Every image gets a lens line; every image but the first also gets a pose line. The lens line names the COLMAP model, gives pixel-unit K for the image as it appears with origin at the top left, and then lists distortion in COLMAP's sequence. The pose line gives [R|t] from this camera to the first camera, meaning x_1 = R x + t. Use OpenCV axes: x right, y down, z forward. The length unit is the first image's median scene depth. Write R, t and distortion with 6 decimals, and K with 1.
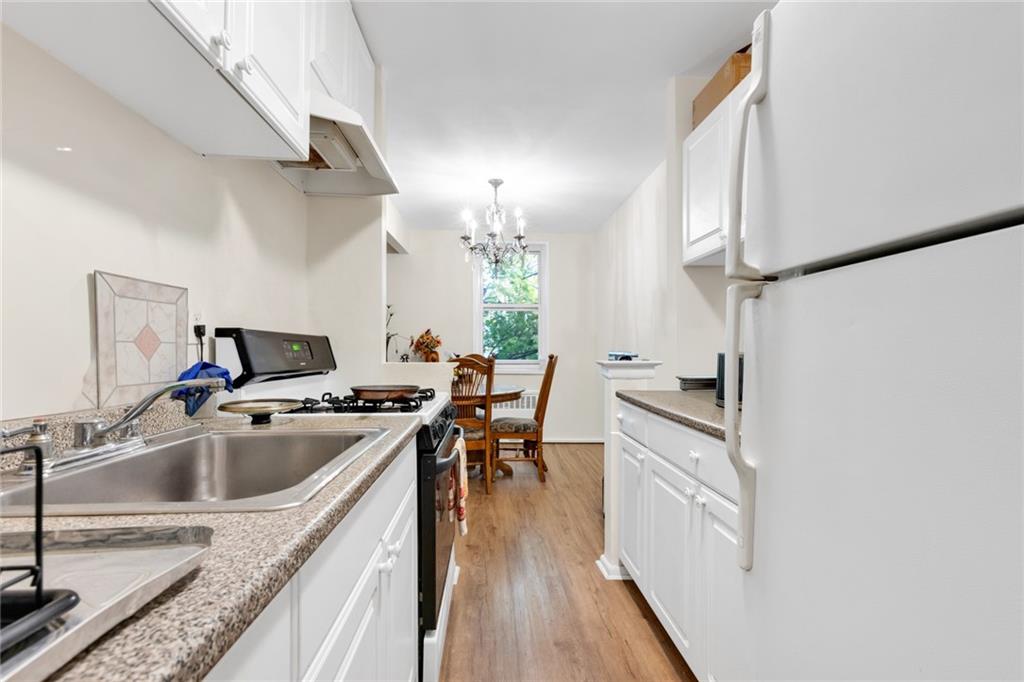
lens RADIAL K [[485.4, 0, 514.8], [0, 485.4, 350.4], [0, 0, 1]] dist [0.001553, -0.000641]
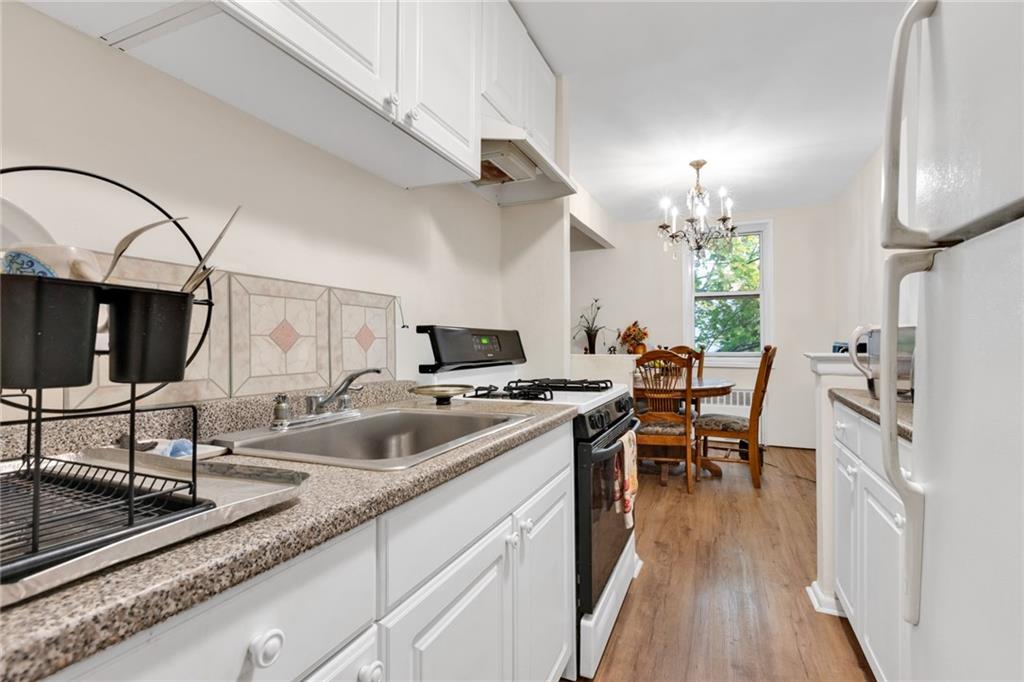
lens RADIAL K [[478.0, 0, 512.0], [0, 478.0, 341.0], [0, 0, 1]] dist [0.001578, 0.000327]
pose [[0.891379, -0.009286, -0.453163, 0.103772], [0.007638, 0.999956, -0.005467, 0.000677], [0.453194, 0.001412, 0.891411, 0.013867]]
